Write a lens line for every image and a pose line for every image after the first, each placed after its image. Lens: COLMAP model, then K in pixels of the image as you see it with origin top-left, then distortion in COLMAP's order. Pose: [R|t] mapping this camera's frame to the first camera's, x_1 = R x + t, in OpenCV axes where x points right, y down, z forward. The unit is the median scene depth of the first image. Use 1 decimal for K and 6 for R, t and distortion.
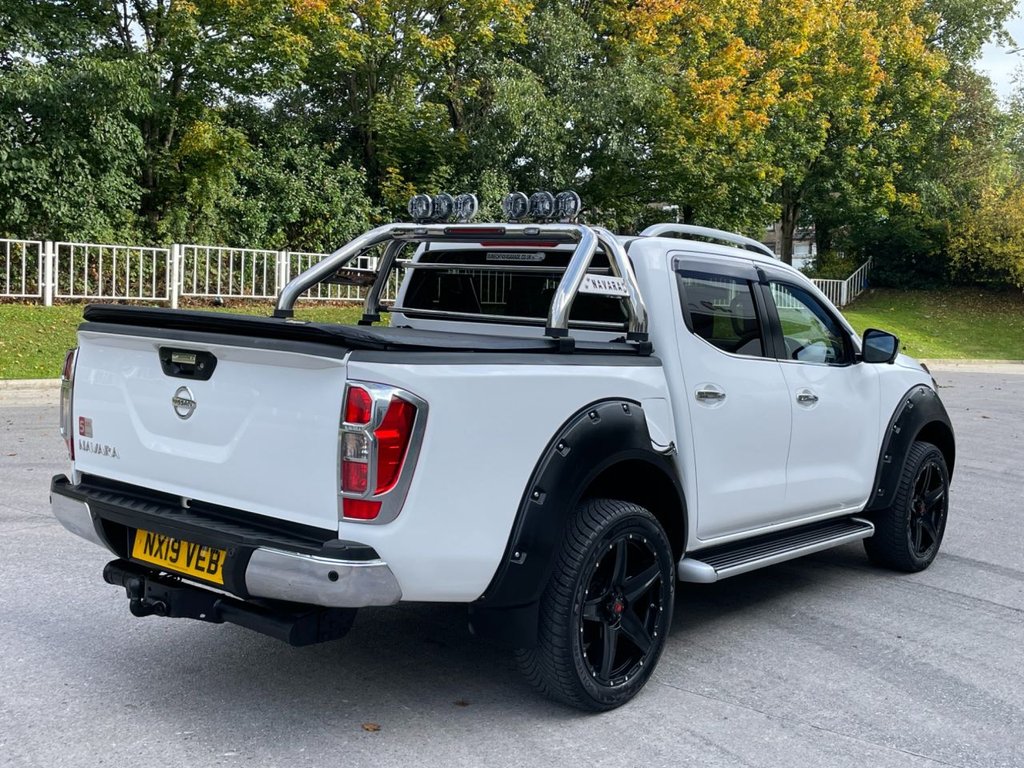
lens RADIAL K [[1179.8, 0, 536.8], [0, 1179.8, 407.8], [0, 0, 1]] dist [0.090515, 0.000000]
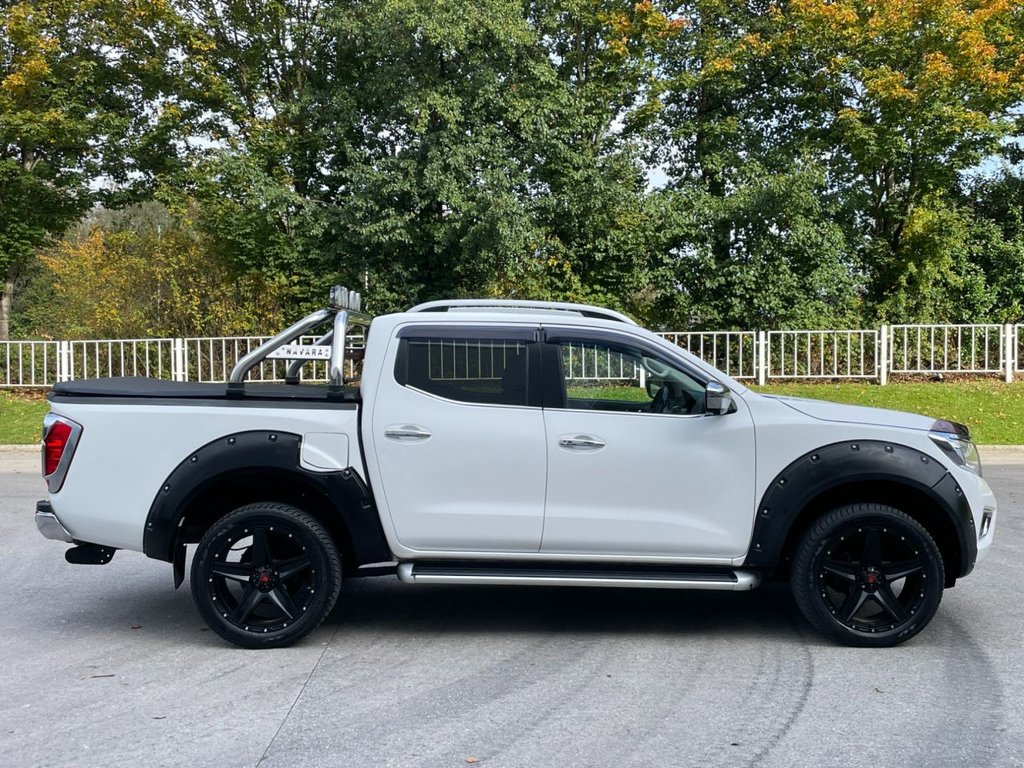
lens RADIAL K [[1179.8, 0, 531.0], [0, 1179.8, 380.6], [0, 0, 1]] dist [0.090515, 0.000000]
pose [[0.612758, -0.023843, -0.789911, 0.383481], [-0.050063, 0.996366, -0.068910, 0.003796], [0.788683, 0.081771, 0.609338, 0.099522]]
